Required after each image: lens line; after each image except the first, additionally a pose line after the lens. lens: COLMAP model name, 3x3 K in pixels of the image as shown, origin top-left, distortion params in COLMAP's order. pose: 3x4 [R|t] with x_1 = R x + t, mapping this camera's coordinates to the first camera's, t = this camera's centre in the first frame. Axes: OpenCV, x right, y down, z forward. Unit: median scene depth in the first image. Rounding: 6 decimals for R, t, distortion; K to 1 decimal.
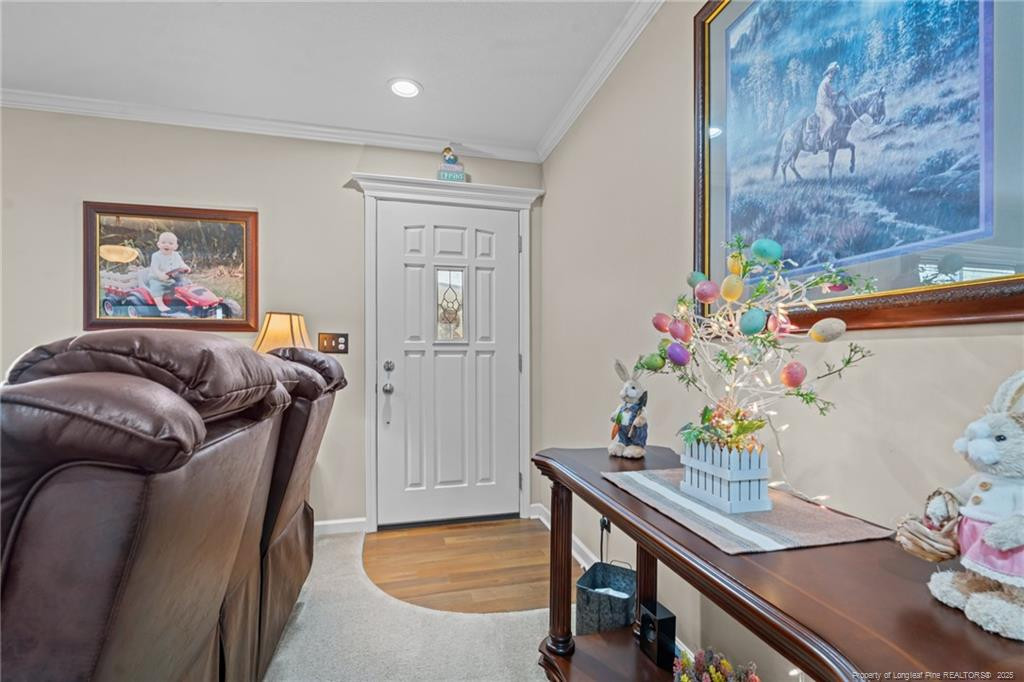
lens RADIAL K [[449.7, 0, 512.6], [0, 449.7, 356.4], [0, 0, 1]] dist [-0.000720, 0.000009]
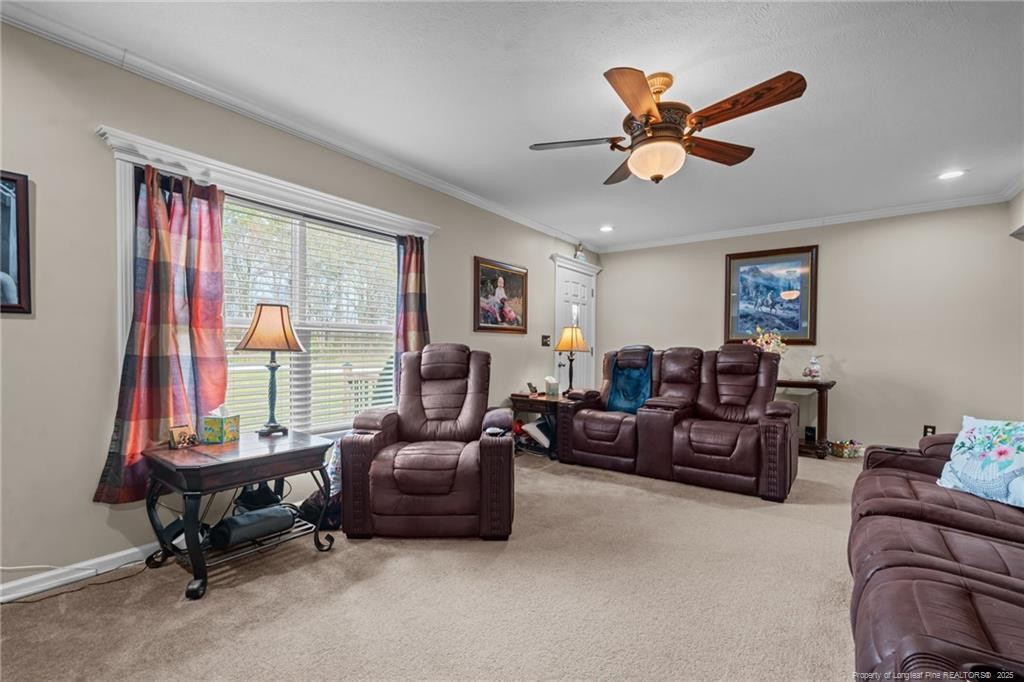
lens RADIAL K [[449.7, 0, 512.6], [0, 449.7, 356.4], [0, 0, 1]] dist [-0.000720, 0.000009]
pose [[0.775204, -0.000985, 0.631711, -1.859441], [-0.011114, 0.999823, 0.015197, 0.011492], [-0.631614, -0.018802, 0.775055, -0.422071]]
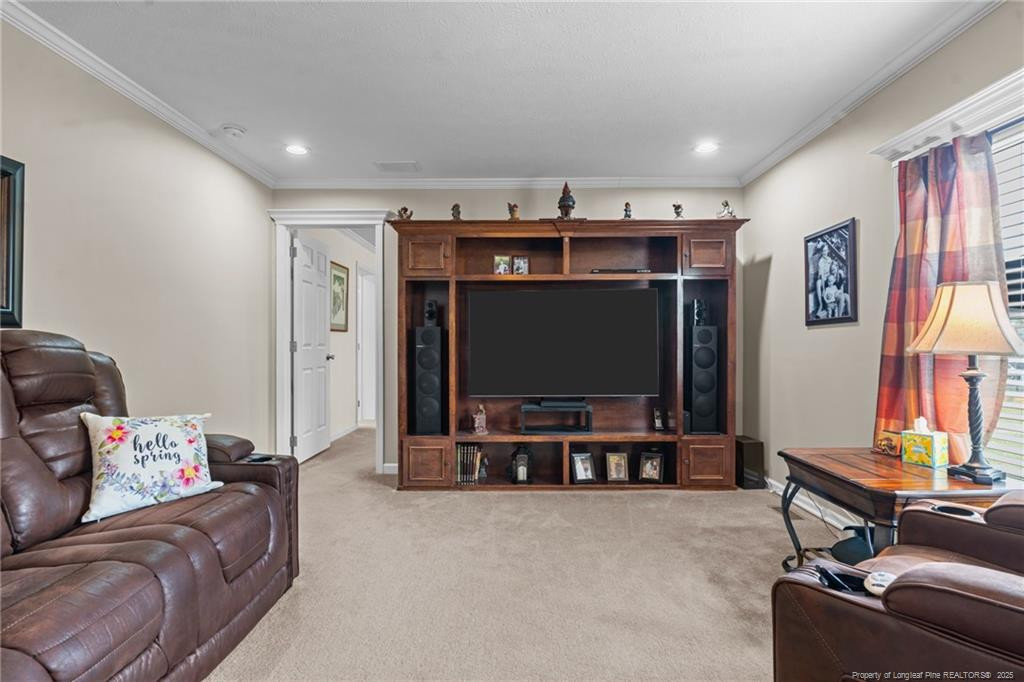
lens RADIAL K [[496.0, 0, 512.0], [0, 496.0, 341.0], [0, 0, 1]] dist [-0.003091, 0.000384]
pose [[-0.261443, 0.000330, -0.965219, -0.773605], [0.006249, 0.999980, -0.001351, 0.000879], [0.965199, -0.006385, -0.261439, 0.222703]]
